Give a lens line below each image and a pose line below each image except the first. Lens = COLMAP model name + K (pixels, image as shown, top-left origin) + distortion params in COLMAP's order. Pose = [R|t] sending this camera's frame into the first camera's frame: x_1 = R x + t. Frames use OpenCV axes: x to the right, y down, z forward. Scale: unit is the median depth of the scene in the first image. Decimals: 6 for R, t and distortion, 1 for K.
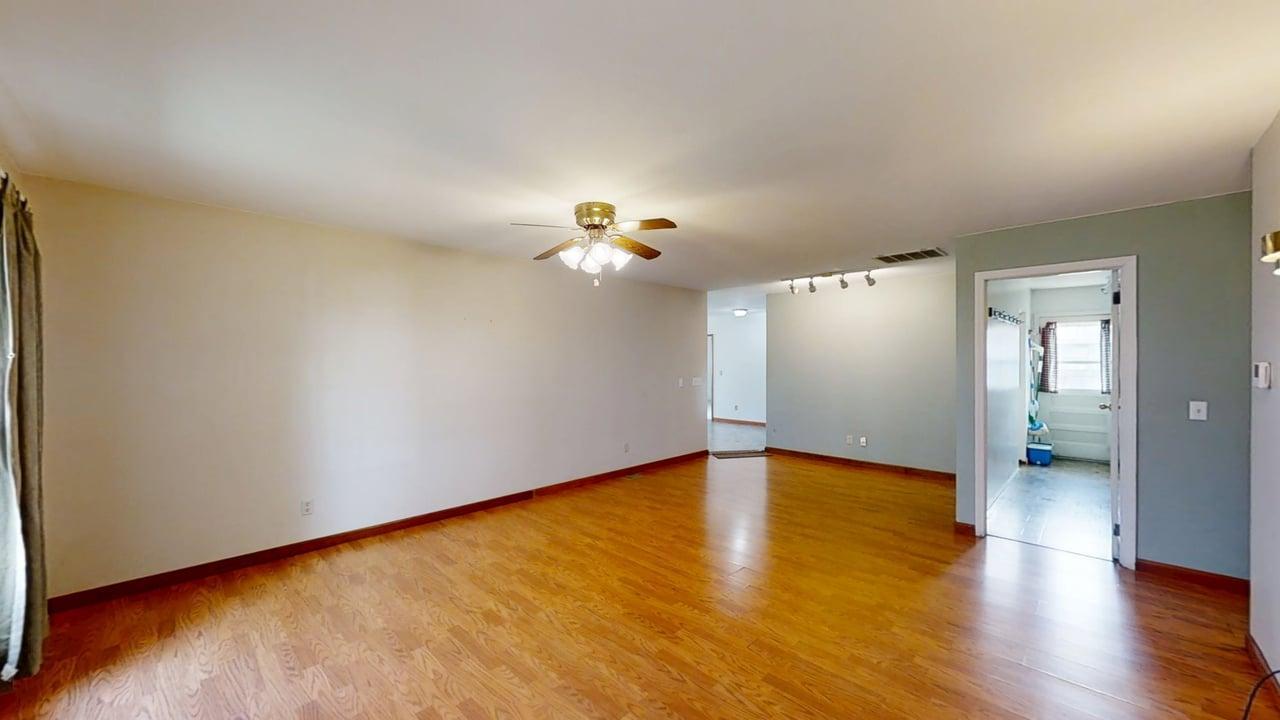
lens RADIAL K [[469.1, 0, 638.1], [0, 469.1, 357.9], [0, 0, 1]] dist [0.000024, 0.000792]
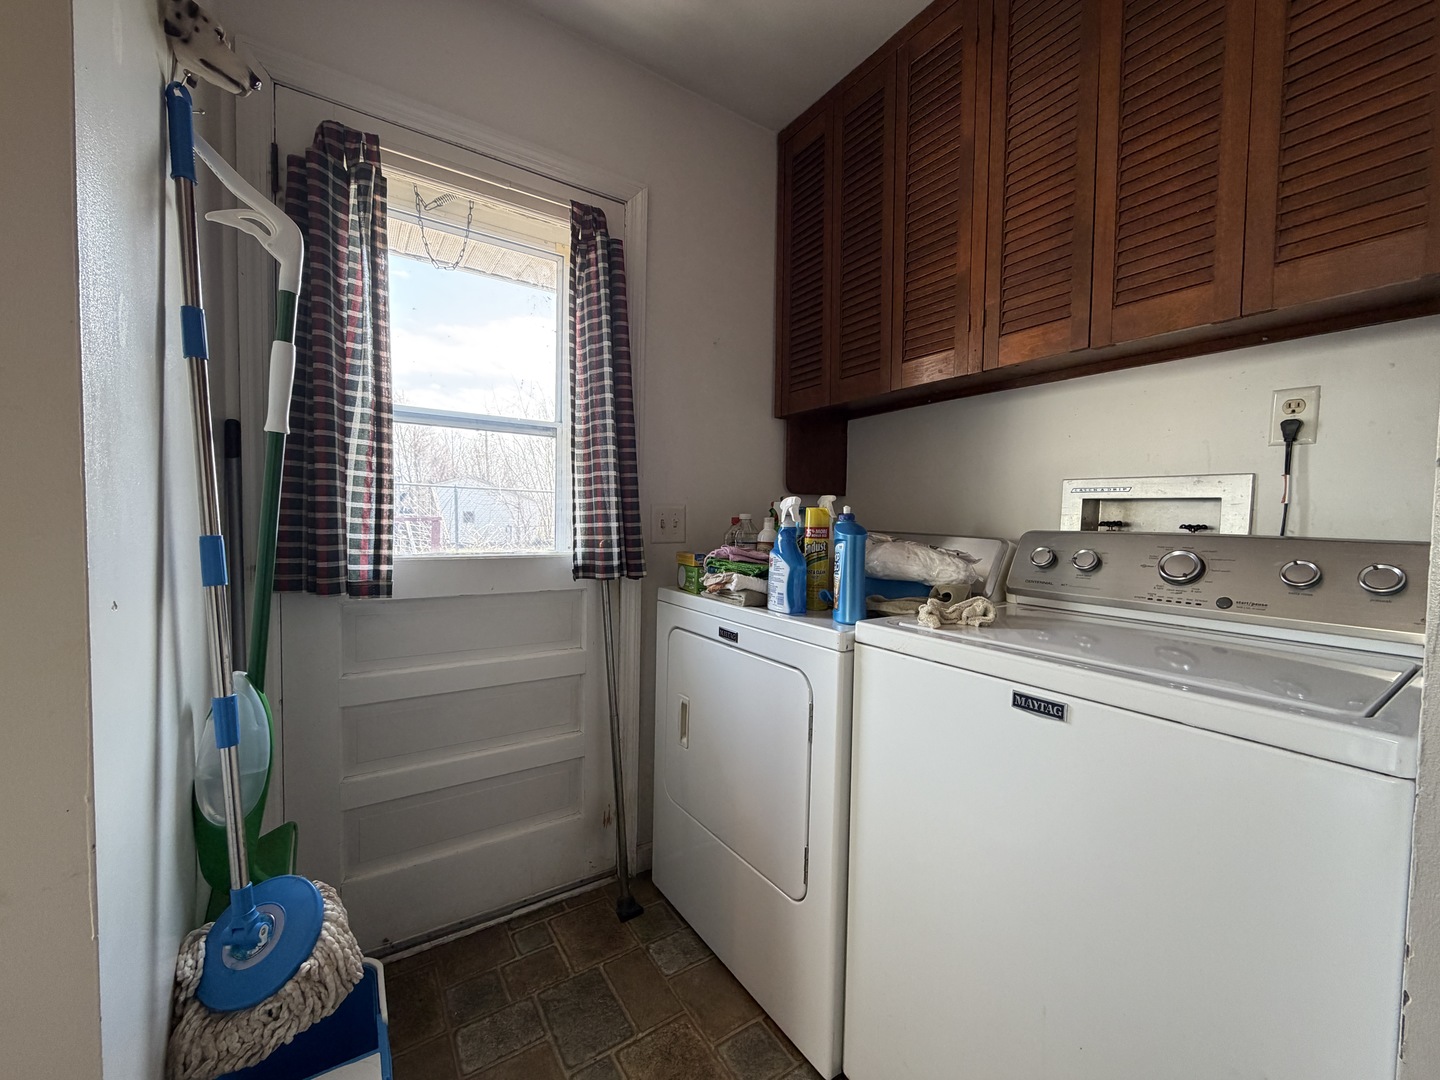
lens RADIAL K [[568.8, 0, 719.3], [0, 568.8, 540.4], [0, 0, 1]] dist [0.004586, 0.000182]
pose [[0.208985, -0.040657, 0.977073, 0.741744], [-0.014047, 0.998908, 0.044570, 0.047760], [-0.977818, -0.023039, 0.208186, 0.865894]]
